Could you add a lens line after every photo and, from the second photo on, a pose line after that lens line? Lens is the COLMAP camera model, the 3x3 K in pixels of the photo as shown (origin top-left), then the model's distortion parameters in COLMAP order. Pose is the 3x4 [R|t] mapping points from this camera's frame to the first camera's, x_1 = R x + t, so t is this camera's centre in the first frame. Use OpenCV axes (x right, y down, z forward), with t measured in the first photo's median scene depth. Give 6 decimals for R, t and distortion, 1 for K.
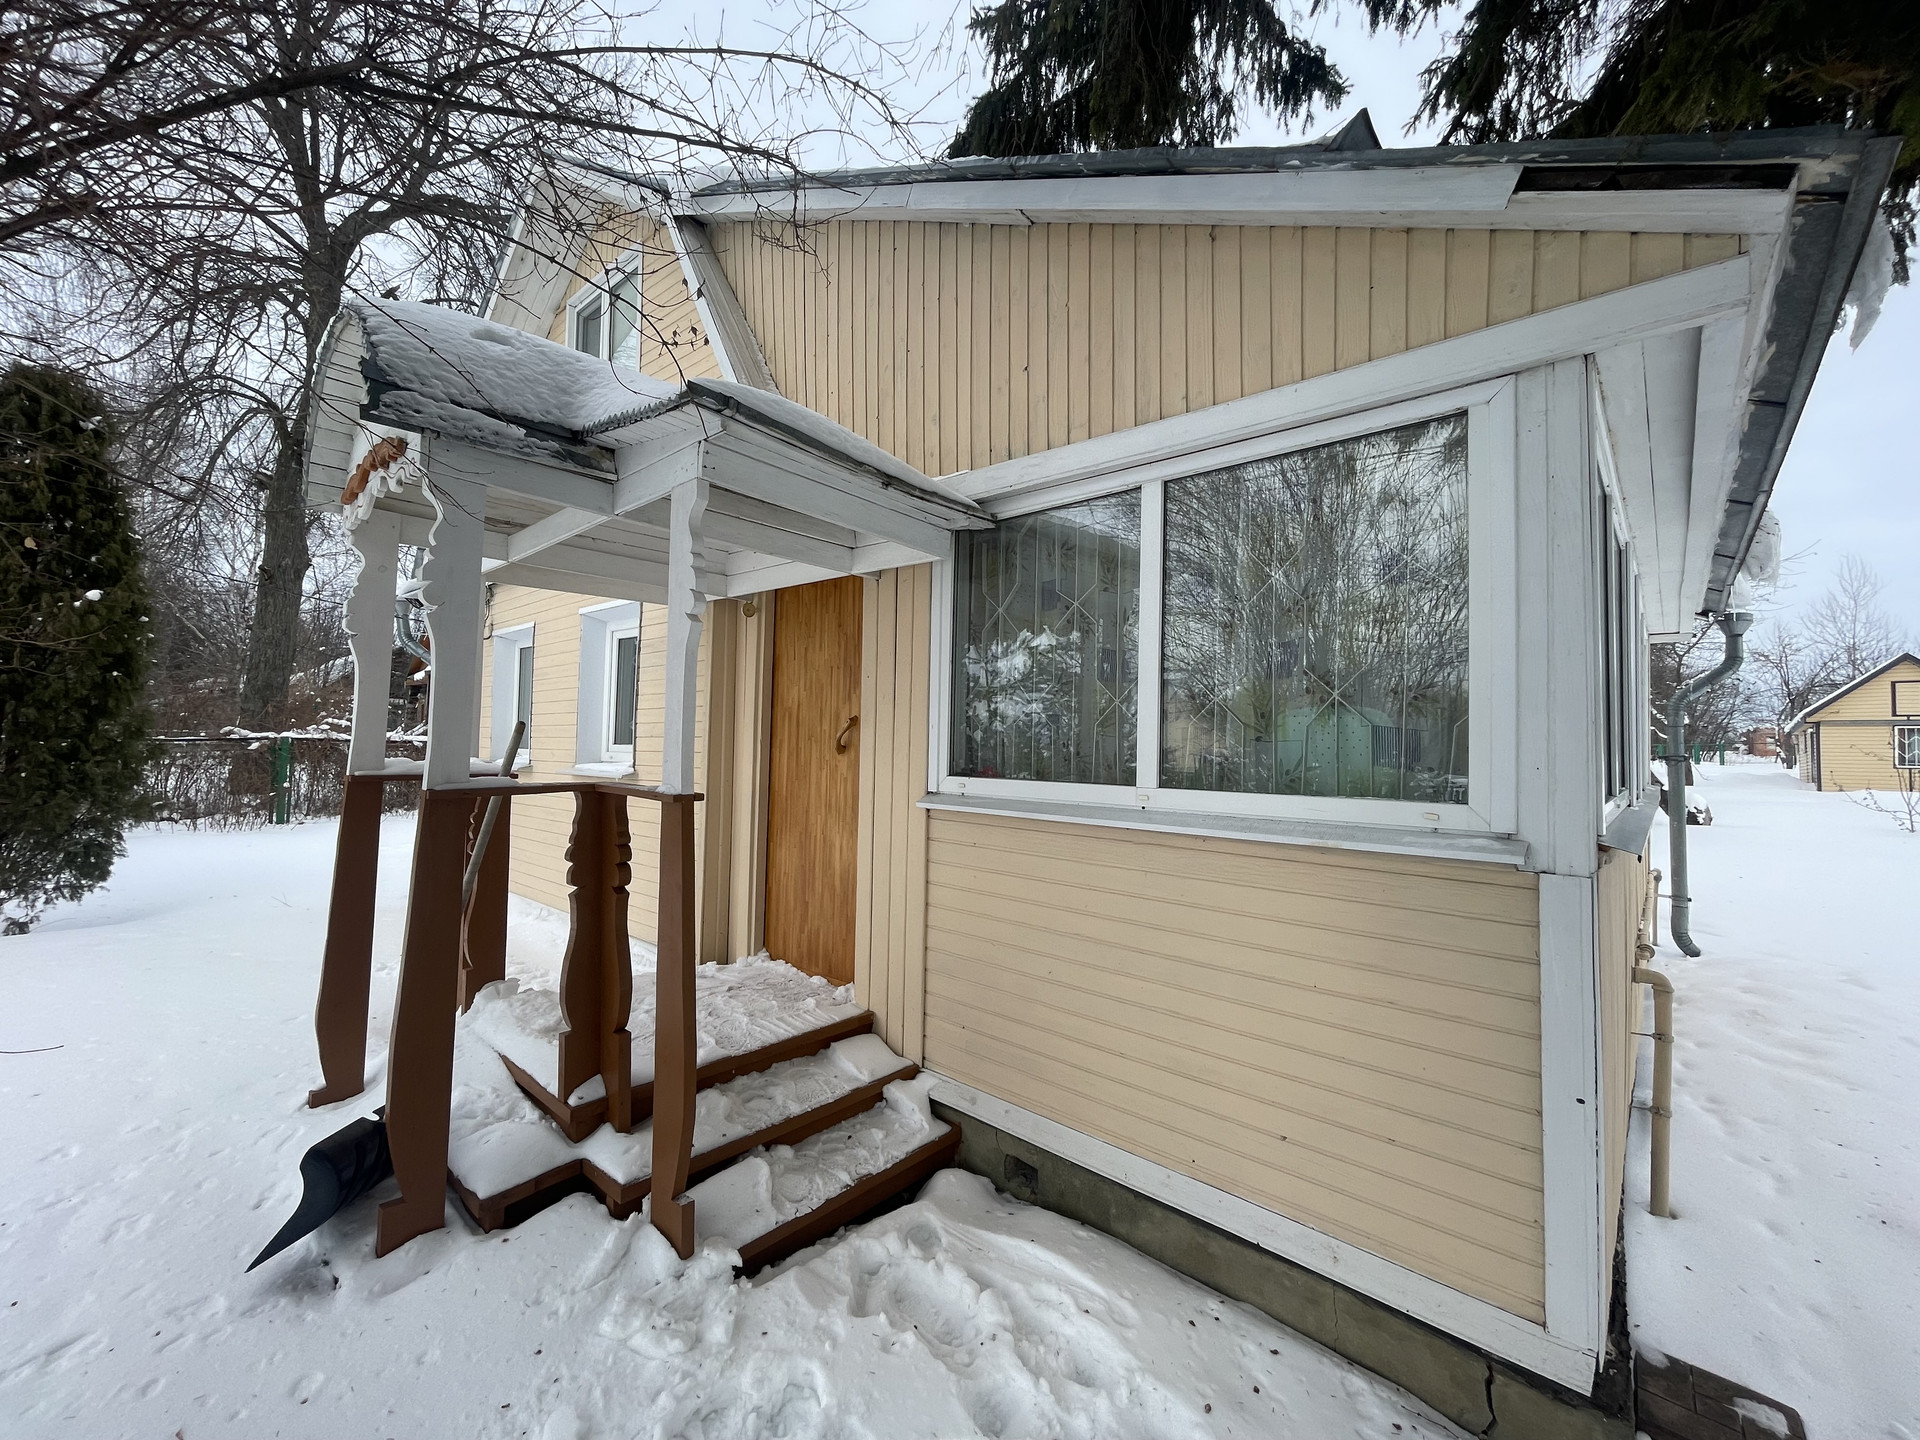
lens RADIAL K [[778.6, 0, 960.4], [0, 778.6, 731.0], [0, 0, 1]] dist [-0.001027, 0.001272]
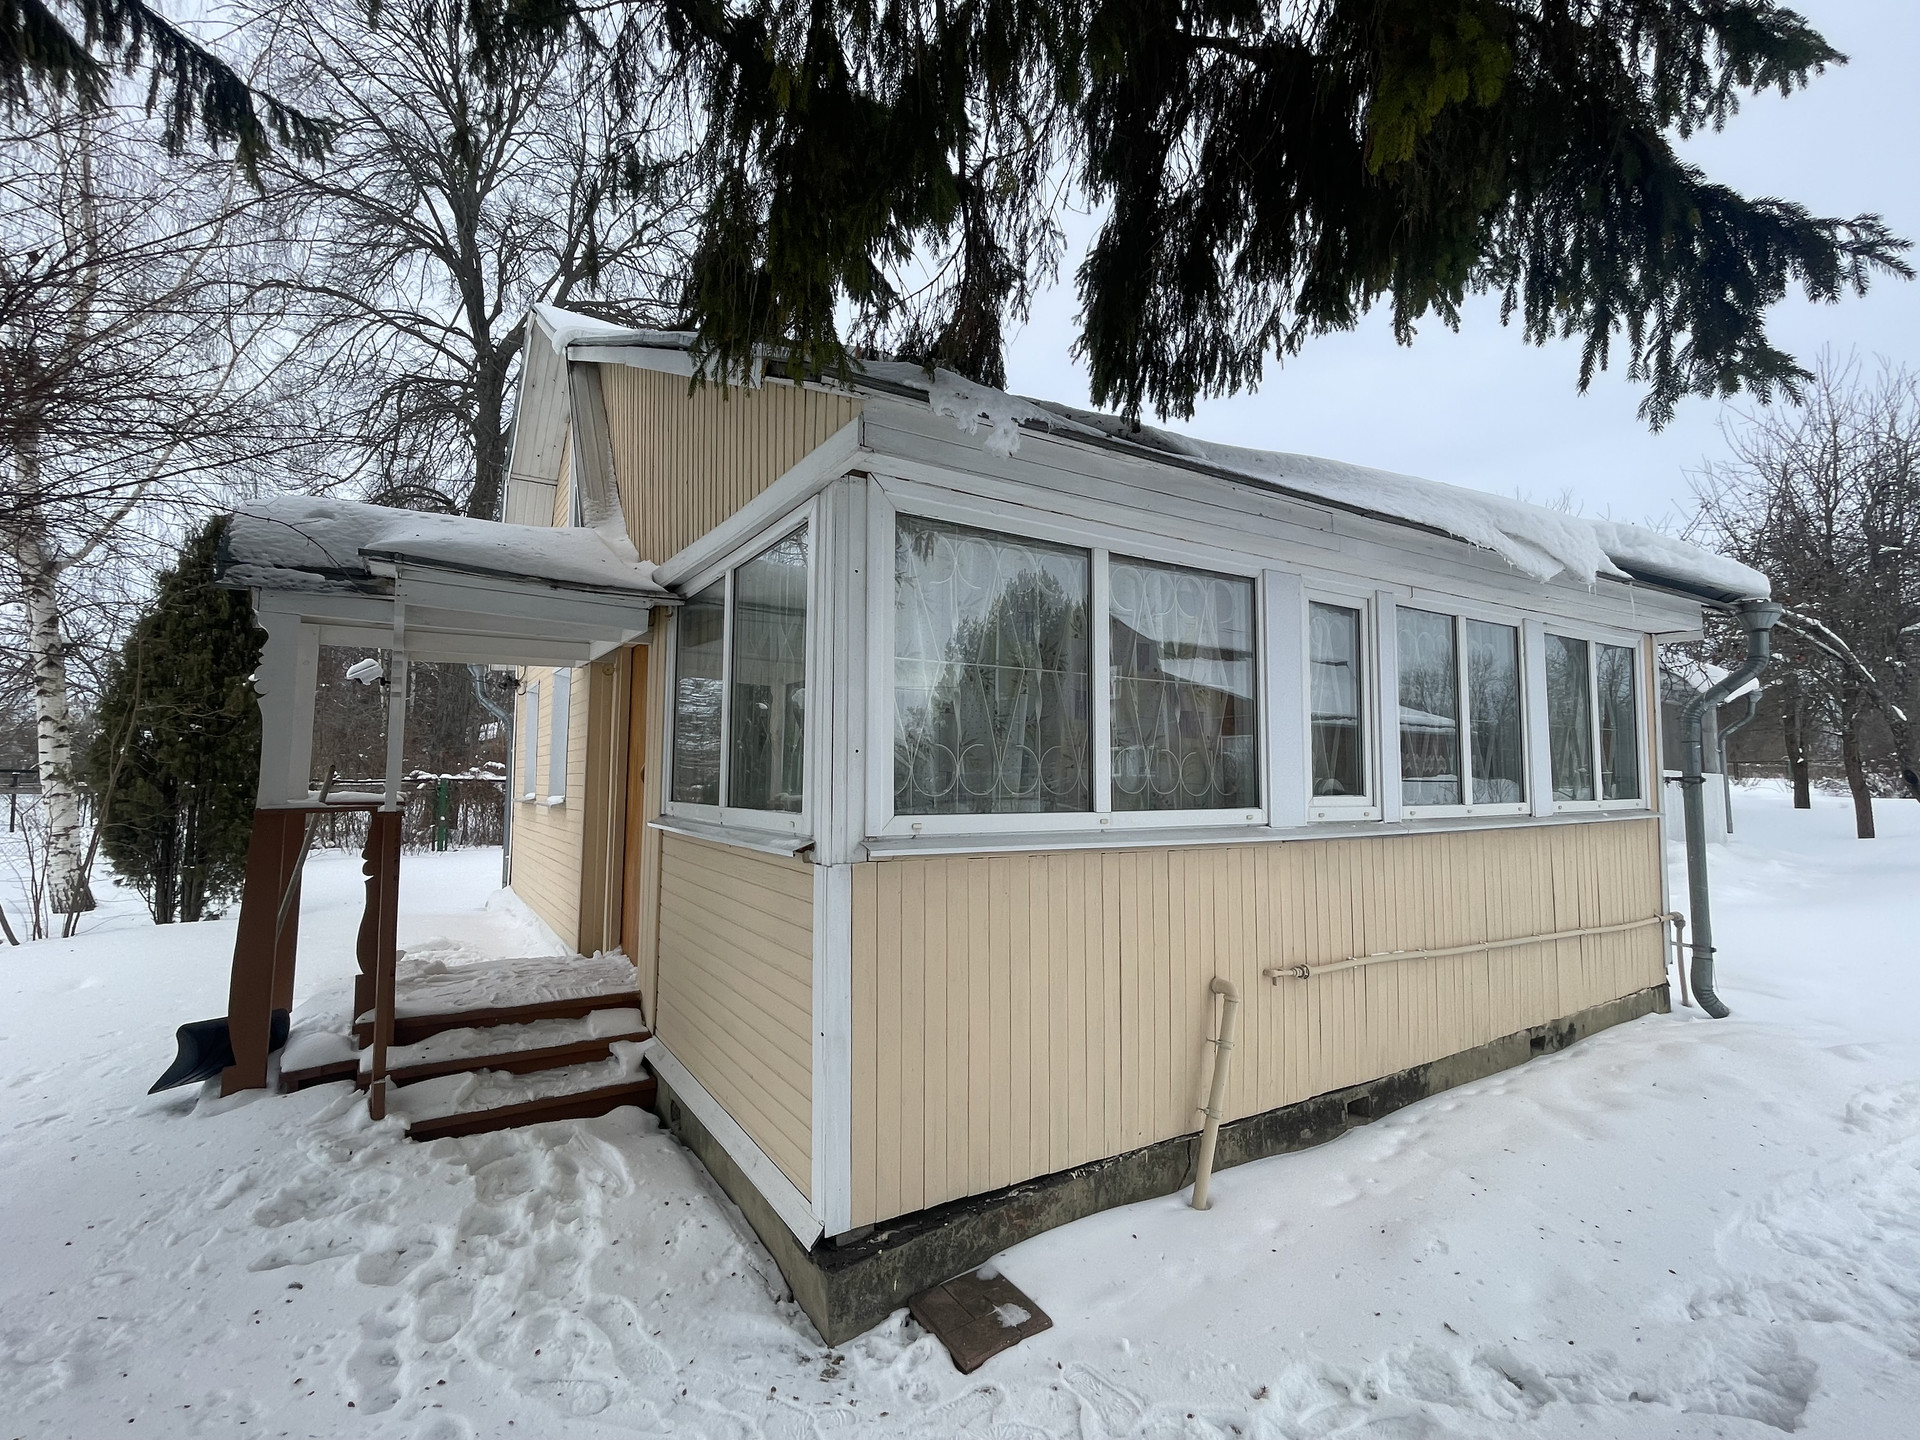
lens RADIAL K [[867.1, 0, 959.7], [0, 867.1, 740.7], [0, 0, 1]] dist [0.003251, 0.002252]
pose [[0.960024, -0.028046, -0.278509, 0.952459], [0.021661, 0.999428, -0.025977, 0.007970], [0.279078, 0.018906, 0.960082, -0.246885]]
